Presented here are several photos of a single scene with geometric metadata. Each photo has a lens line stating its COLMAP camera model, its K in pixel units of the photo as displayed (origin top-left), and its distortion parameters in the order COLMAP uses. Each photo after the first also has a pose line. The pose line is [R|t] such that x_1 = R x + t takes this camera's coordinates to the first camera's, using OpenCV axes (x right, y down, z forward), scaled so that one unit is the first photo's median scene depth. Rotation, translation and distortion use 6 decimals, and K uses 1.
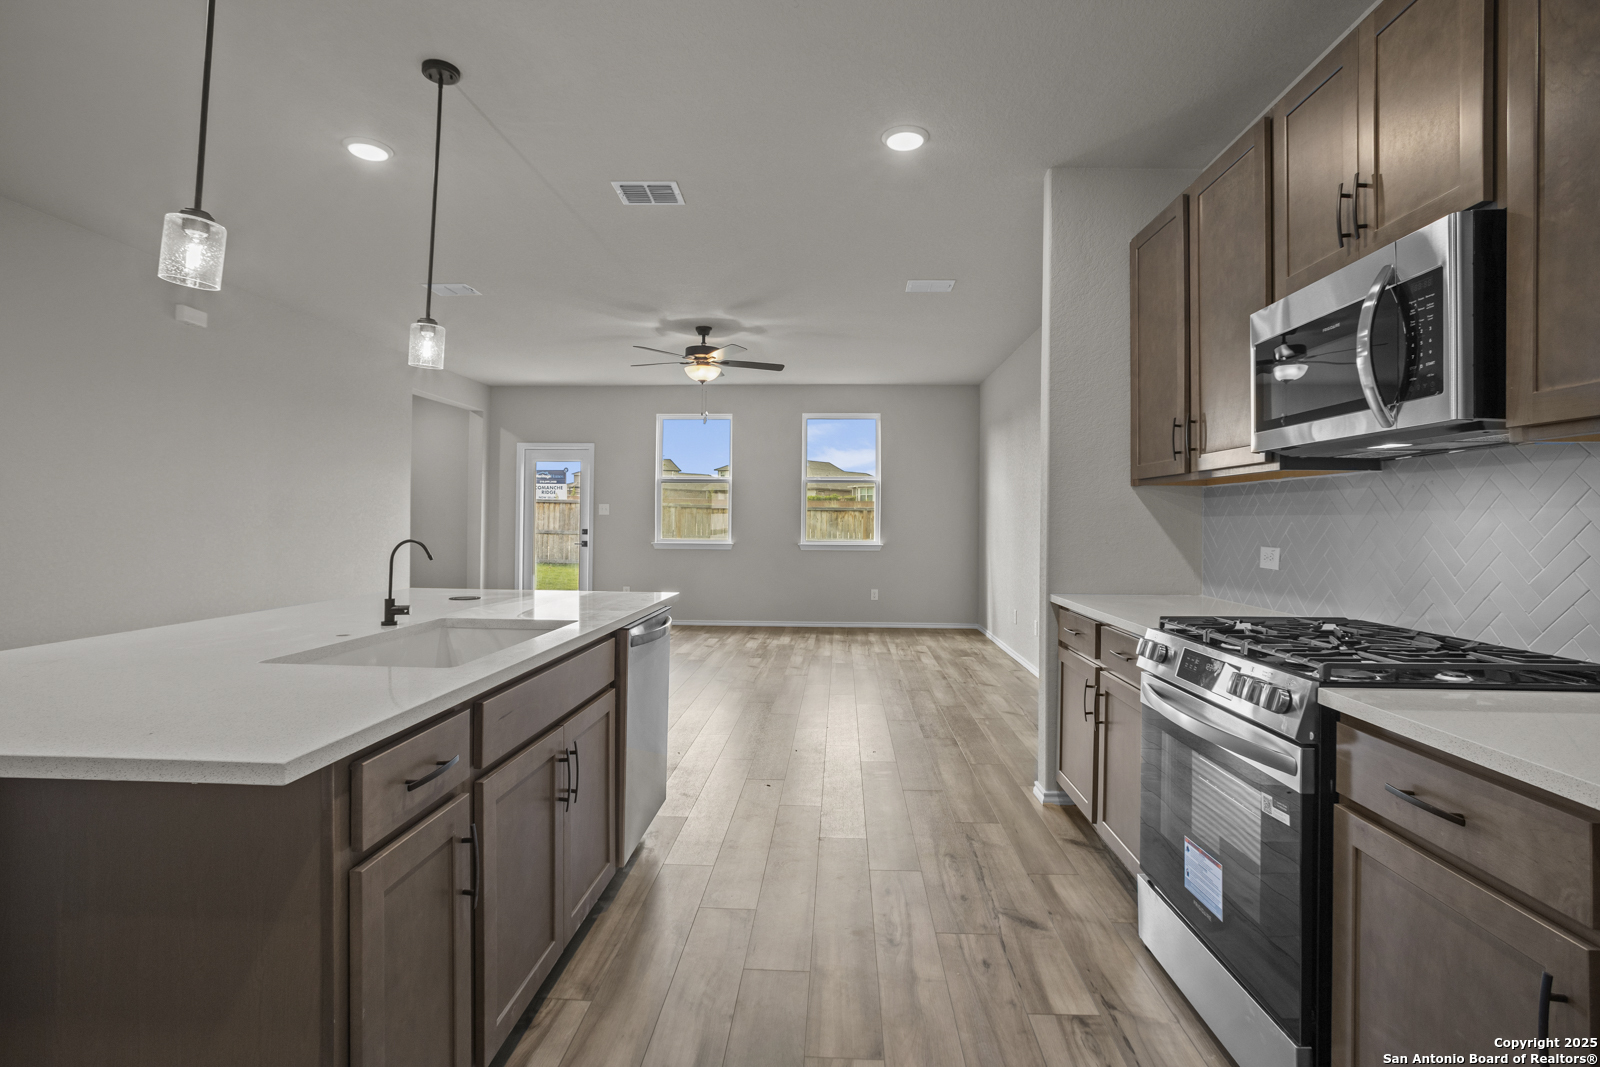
lens RADIAL K [[773.9, 0, 804.7], [0, 773.9, 504.8], [0, 0, 1]] dist [-0.053662, 0.028574]
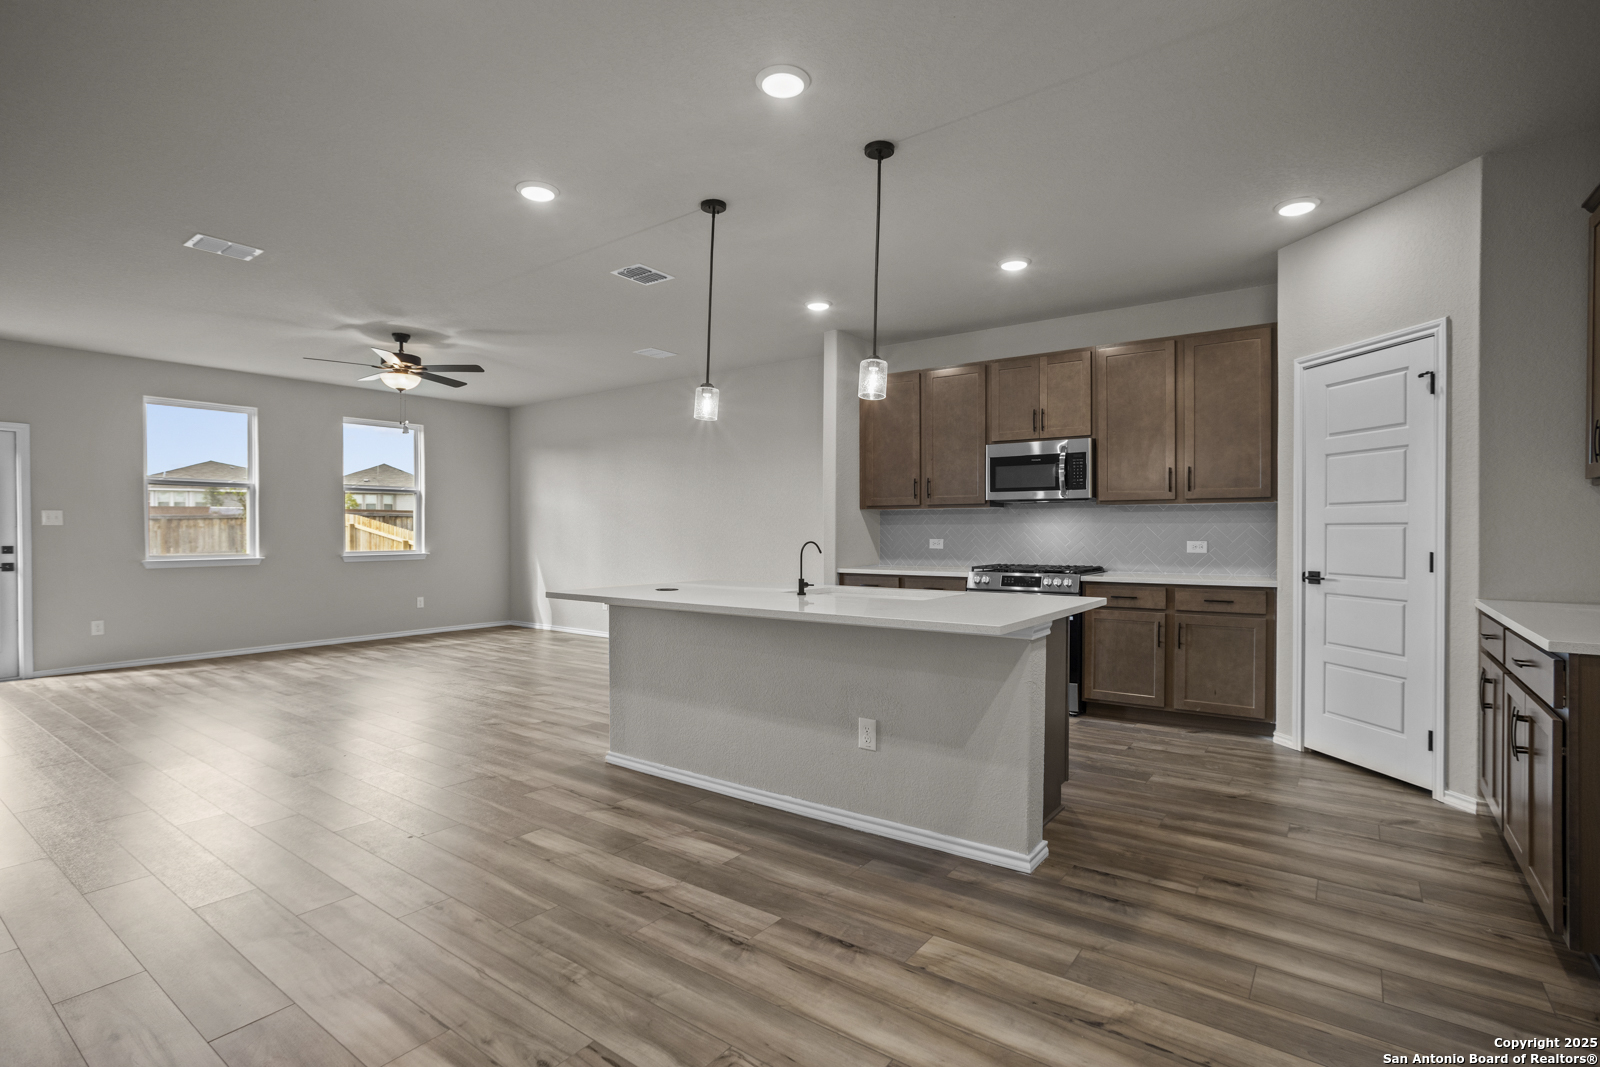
lens RADIAL K [[773.9, 0, 805.7], [0, 773.9, 539.0], [0, 0, 1]] dist [-0.053662, 0.028574]
pose [[0.554398, -0.018945, 0.832036, -0.553337], [-0.009905, 0.999520, 0.029359, -0.002484], [-0.832193, -0.024518, 0.553944, 0.024682]]
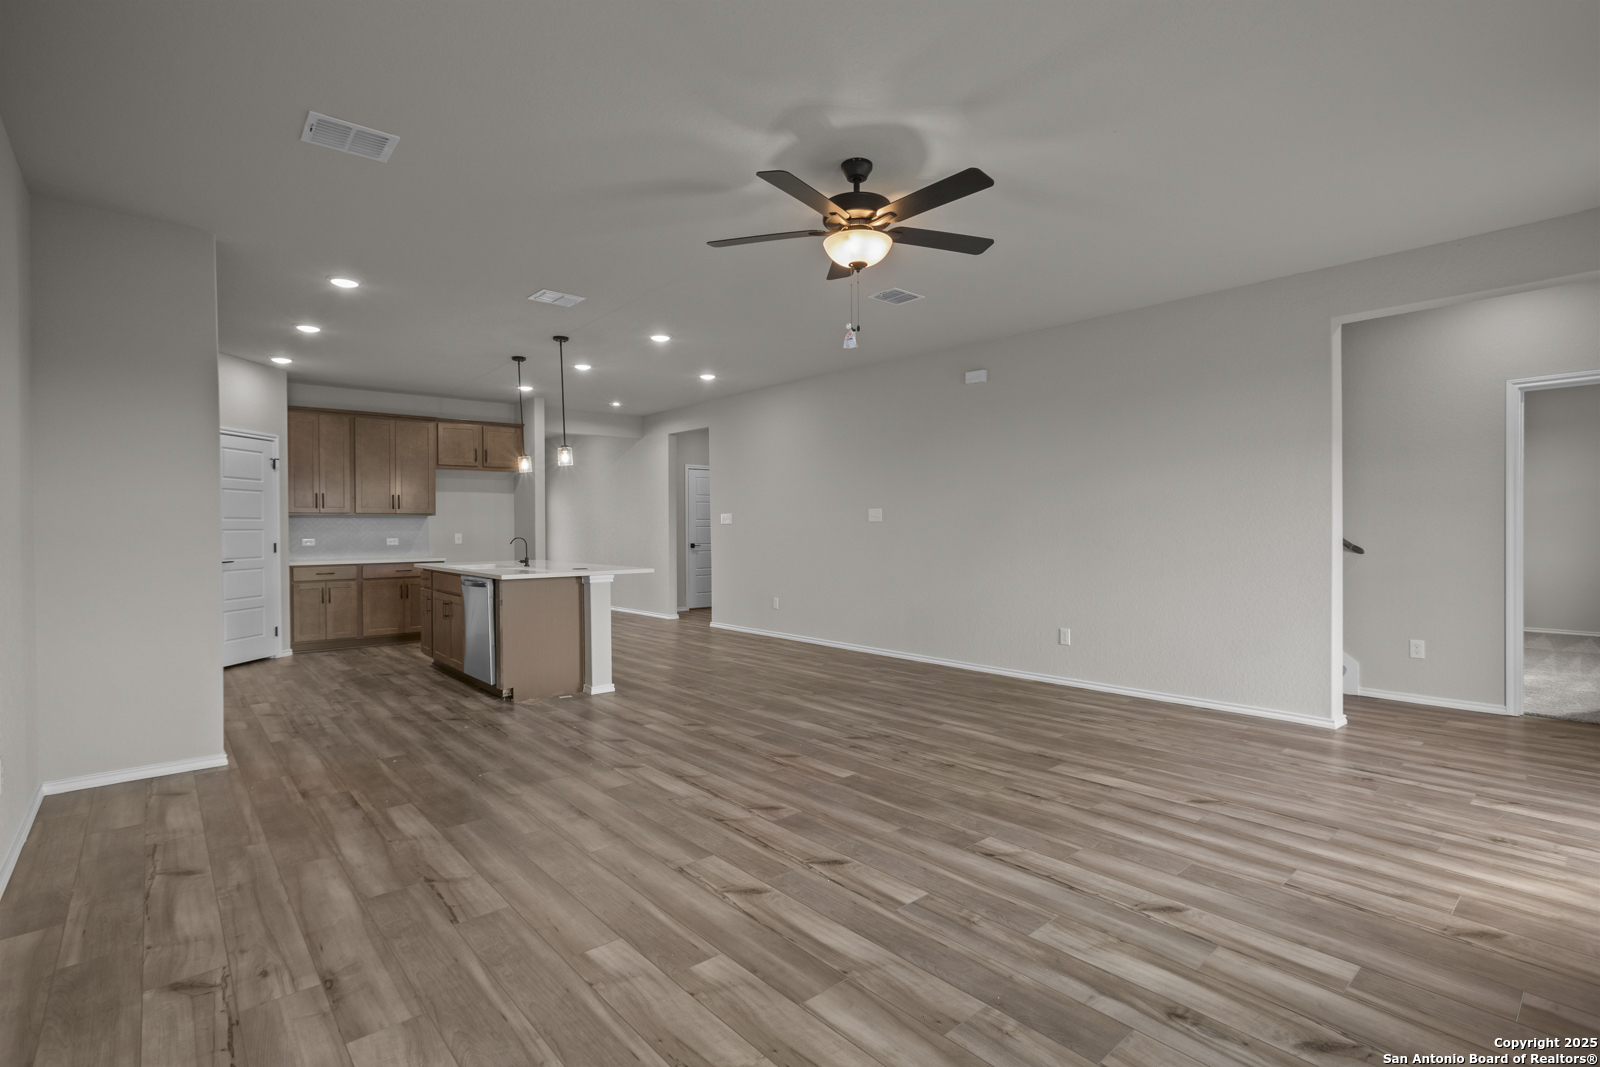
lens RADIAL K [[773.9, 0, 809.4], [0, 773.9, 526.5], [0, 0, 1]] dist [-0.053662, 0.028574]
pose [[-0.720833, -0.003346, -0.693100, 0.214658], [0.014471, 0.999698, -0.019876, 0.023079], [0.692957, -0.024357, -0.720567, 1.142534]]
